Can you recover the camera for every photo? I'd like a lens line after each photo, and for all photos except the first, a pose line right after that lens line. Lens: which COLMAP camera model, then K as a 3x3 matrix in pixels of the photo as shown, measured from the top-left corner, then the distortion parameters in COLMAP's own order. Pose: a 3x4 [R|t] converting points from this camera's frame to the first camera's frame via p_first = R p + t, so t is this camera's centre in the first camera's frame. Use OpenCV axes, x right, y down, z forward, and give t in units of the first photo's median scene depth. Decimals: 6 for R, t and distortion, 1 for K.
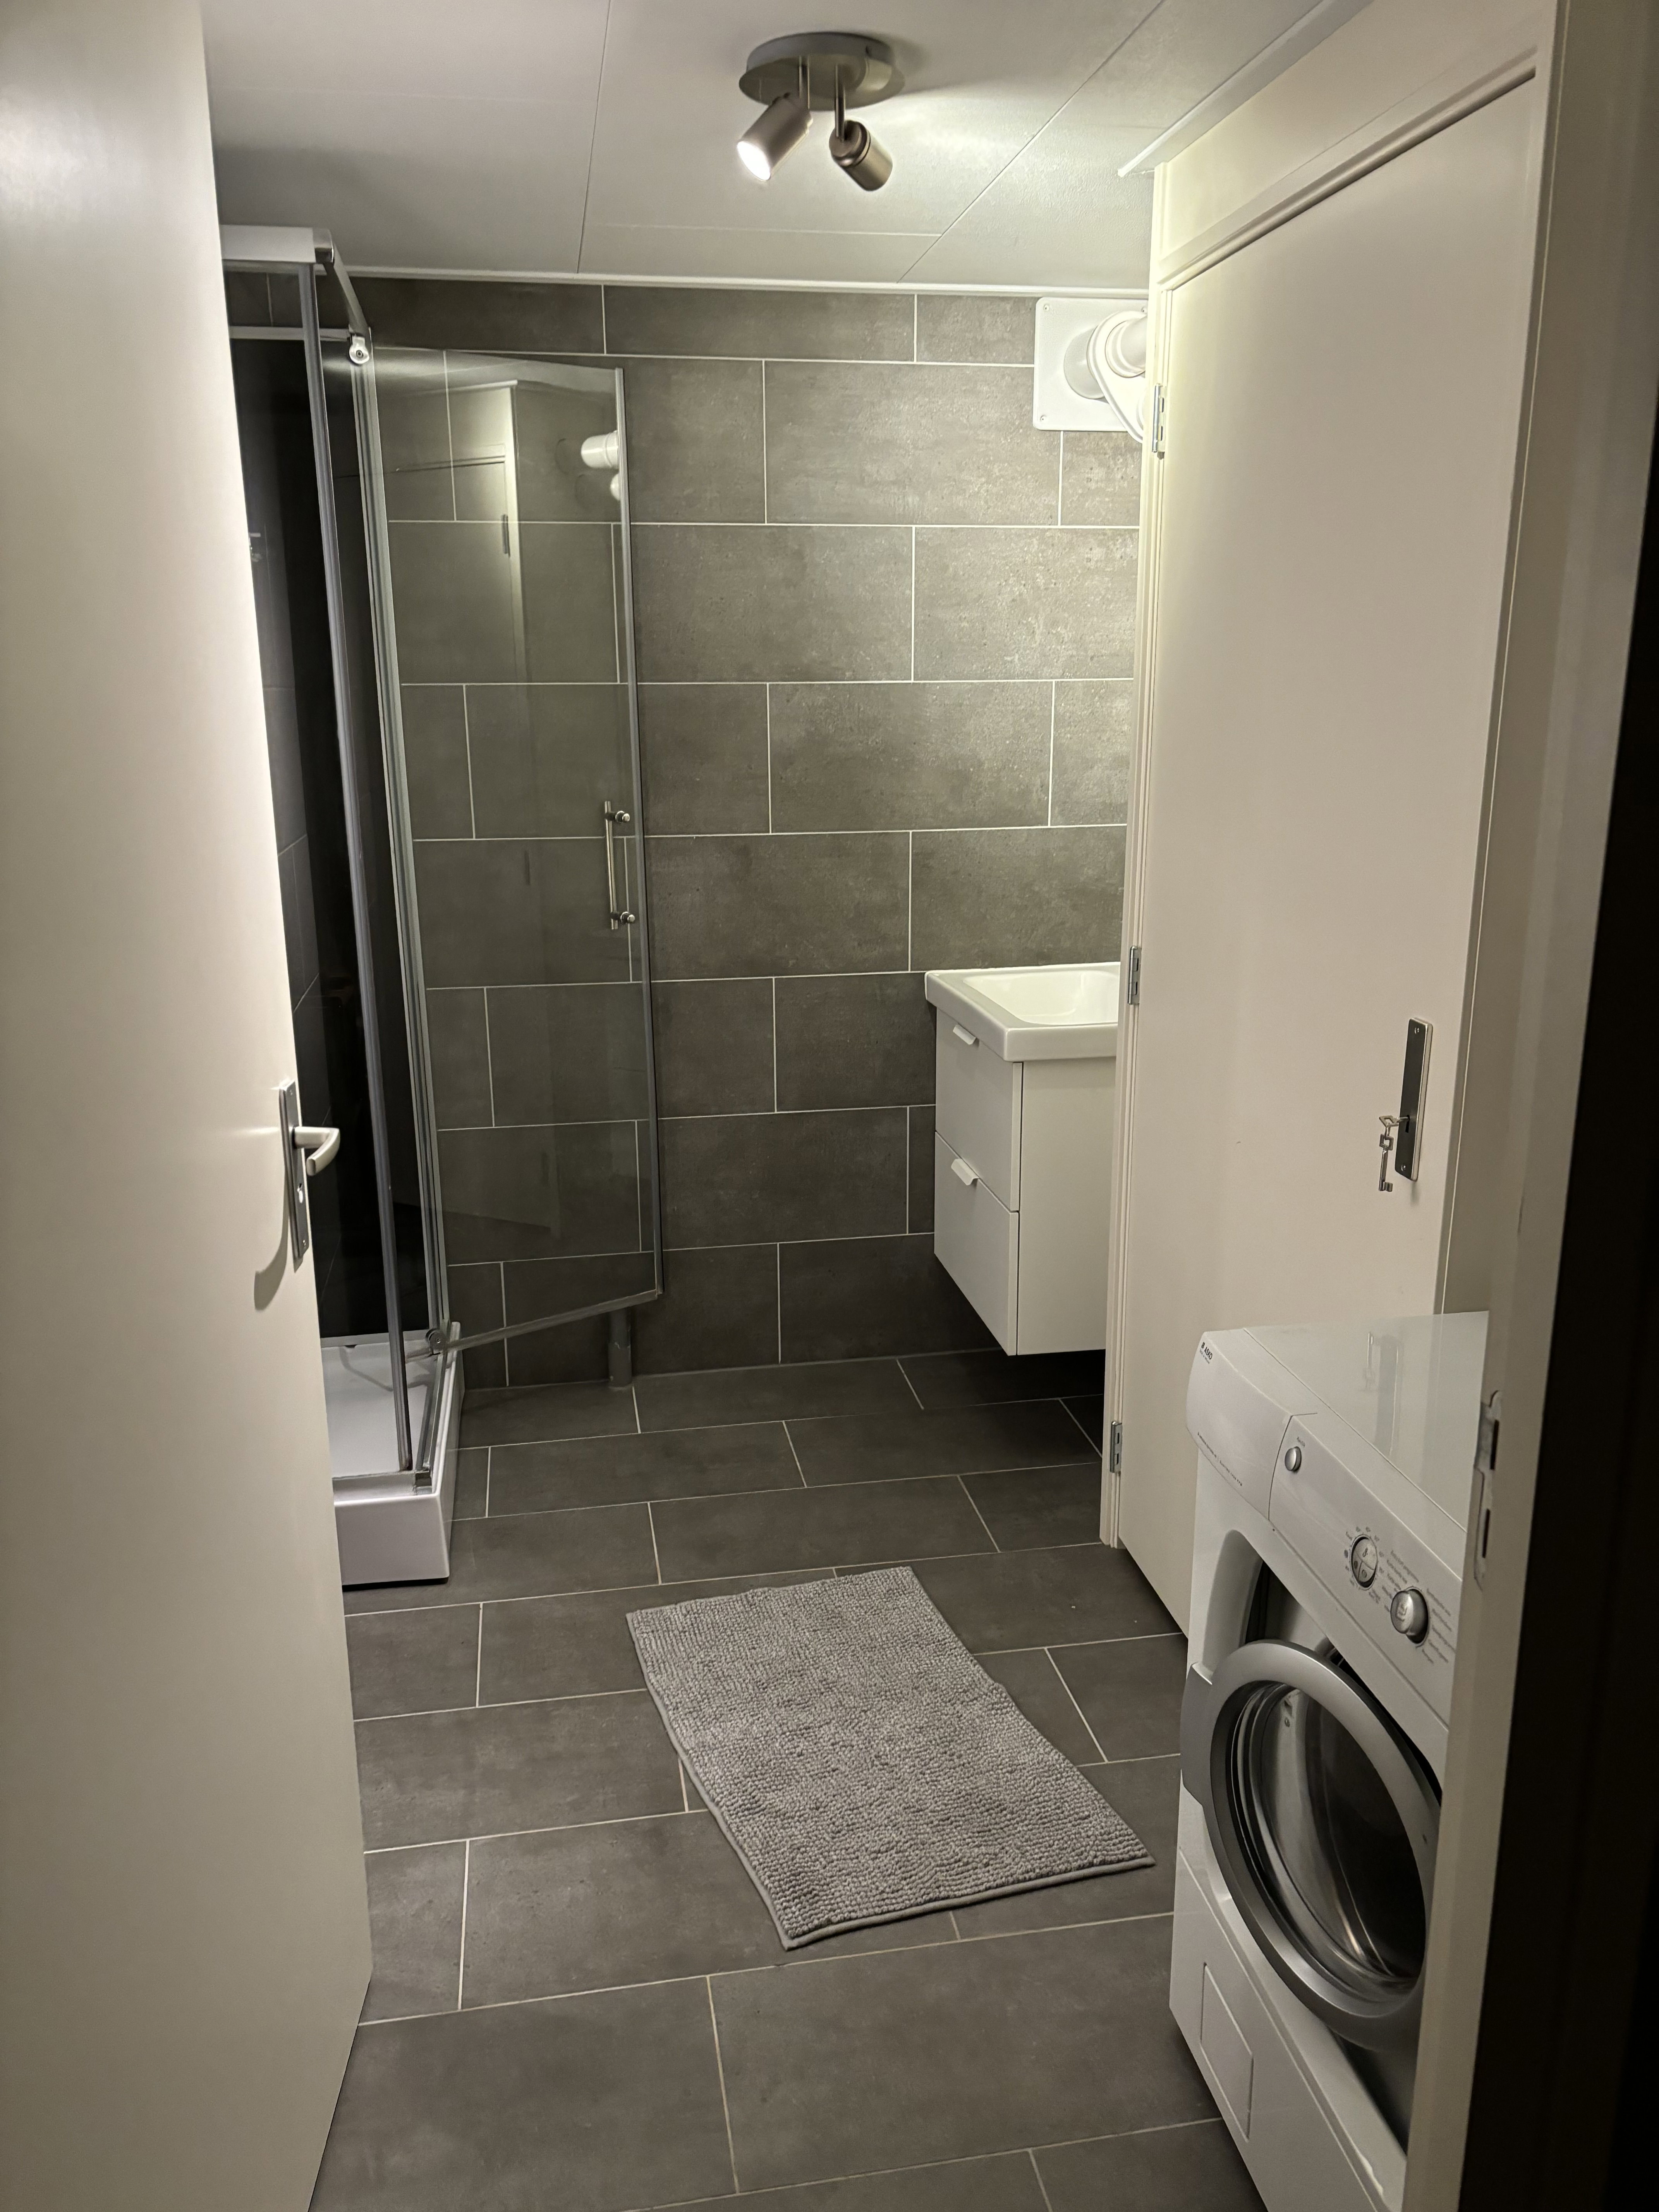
lens RADIAL K [[1659.2, 0, 829.5], [0, 1659.2, 1106.0], [0, 0, 1]] dist [0.060613, -0.064890]
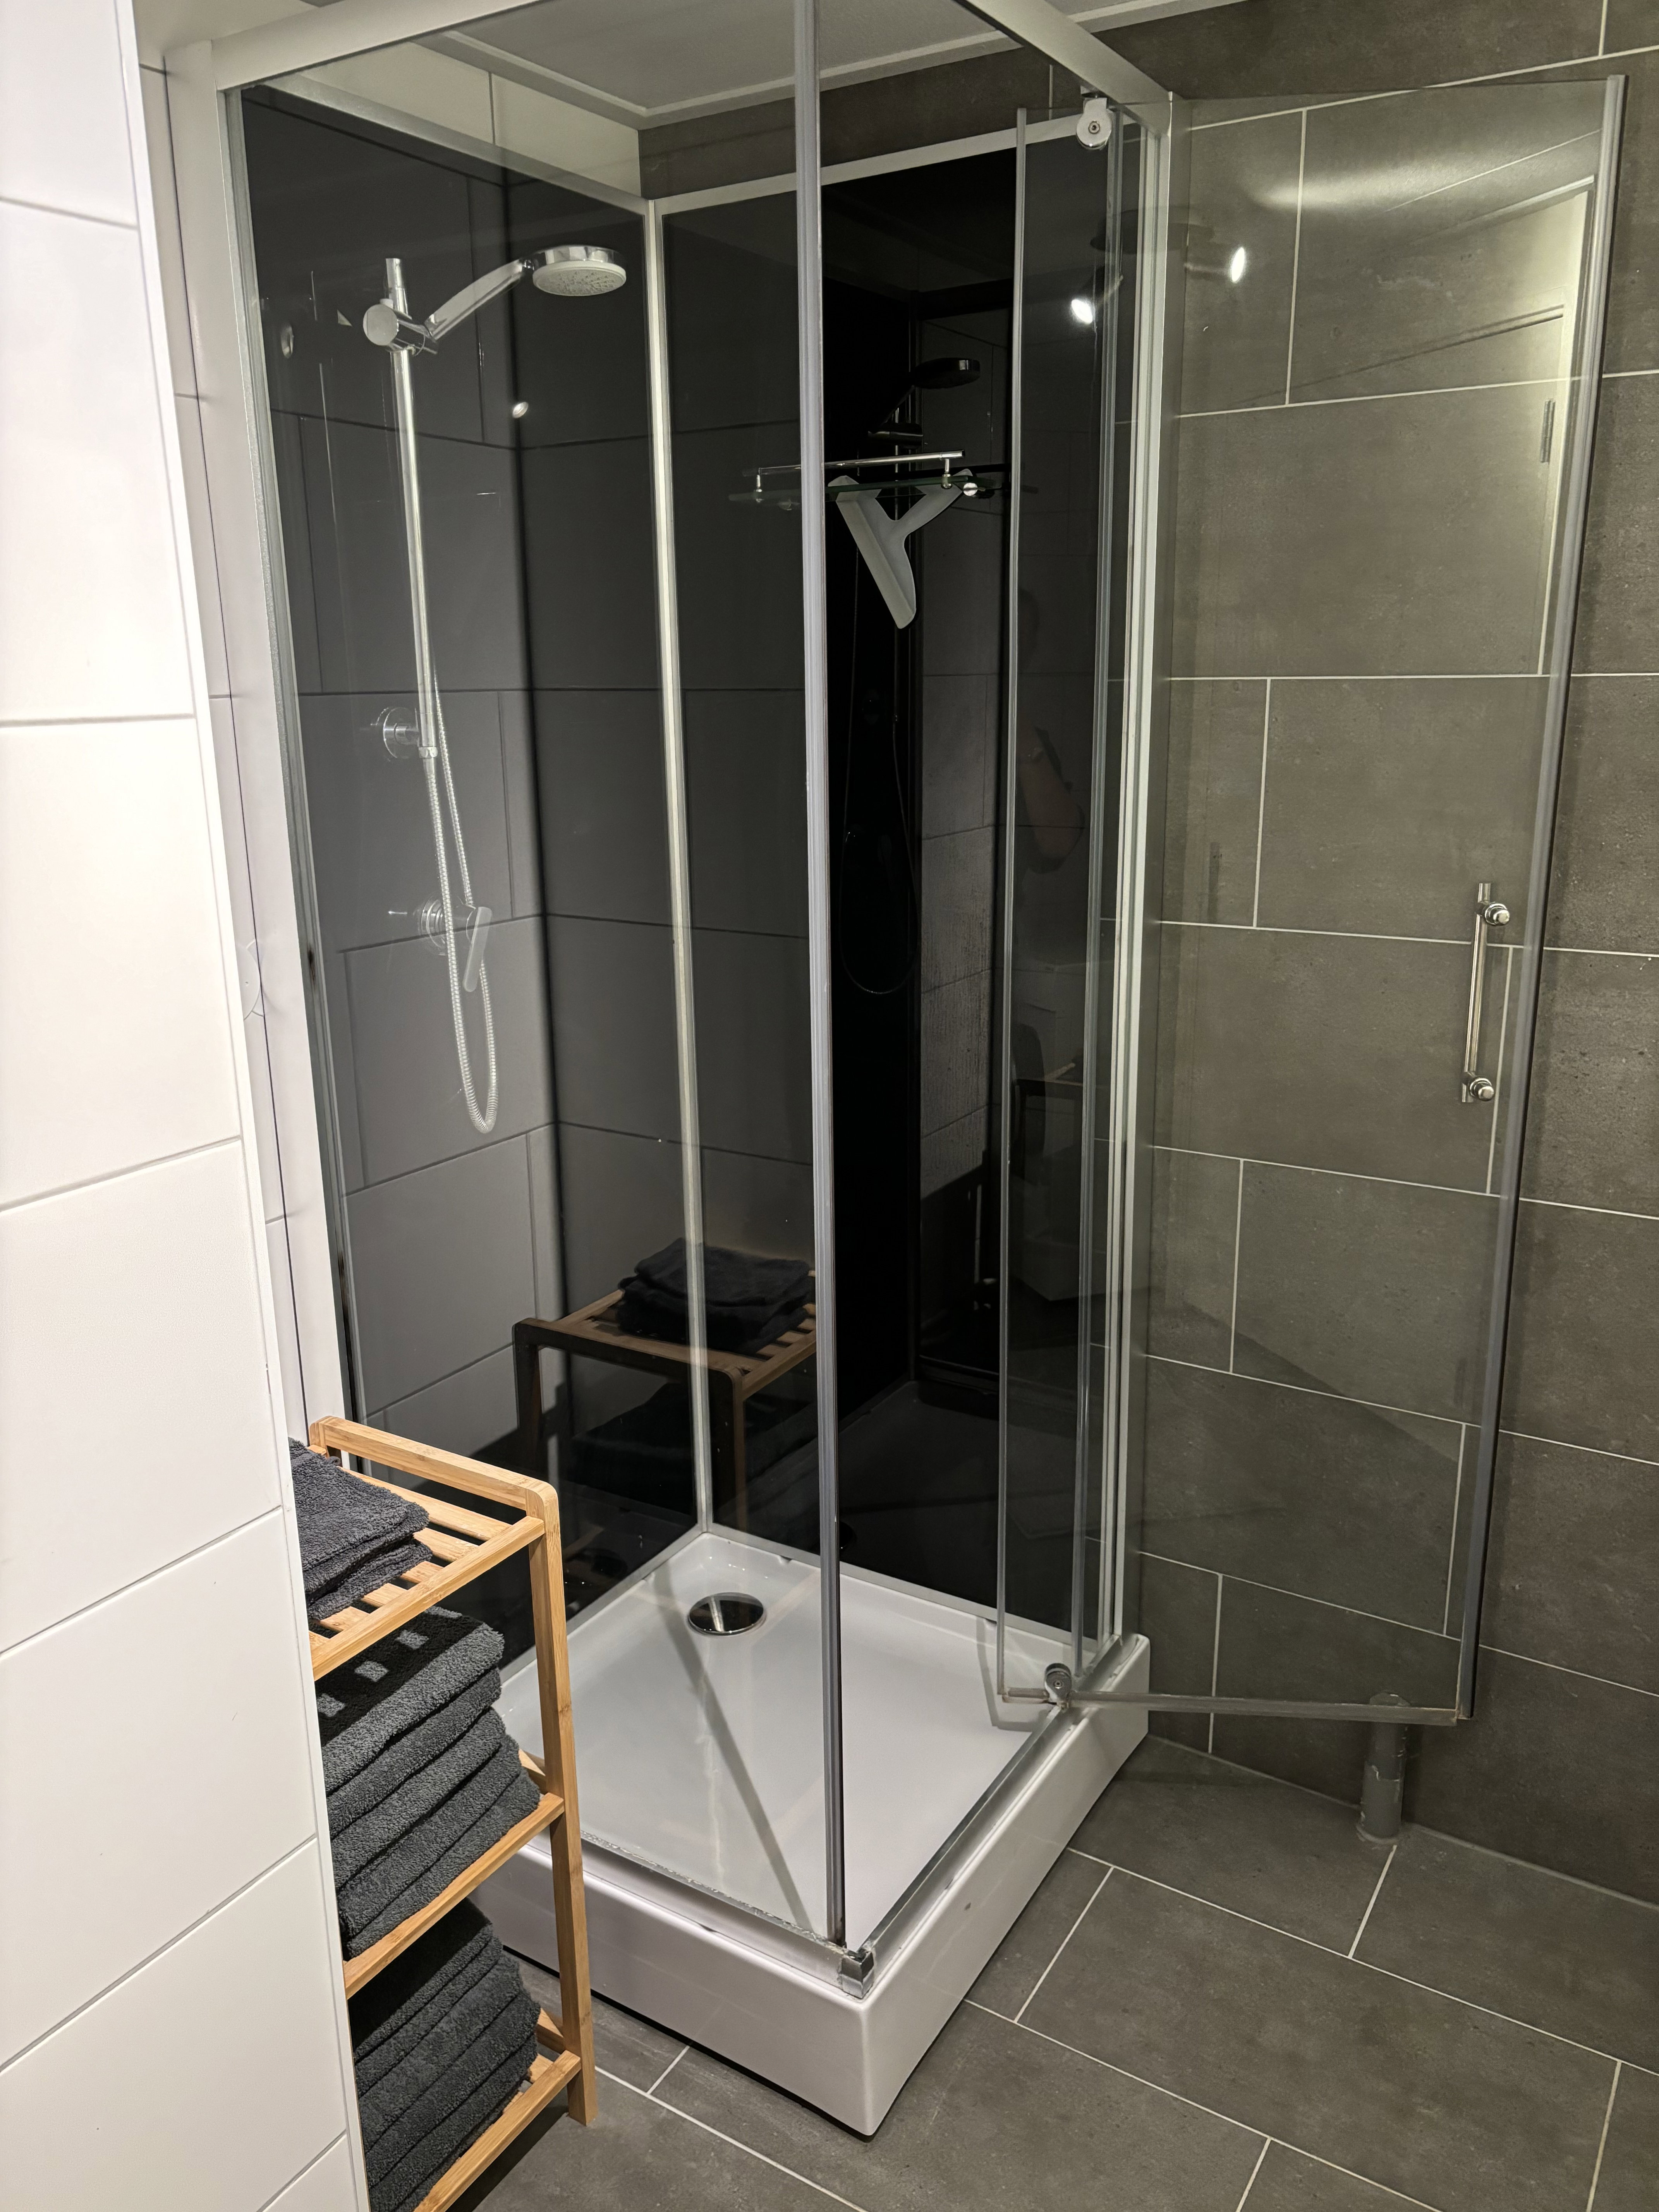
lens RADIAL K [[1659.2, 0, 829.5], [0, 1659.2, 1106.0], [0, 0, 1]] dist [0.060613, -0.064890]
pose [[0.744512, 0.167569, -0.646237, 0.080858], [-0.161133, 0.984473, 0.069637, -0.109038], [0.647872, 0.052284, 0.759953, 0.413513]]
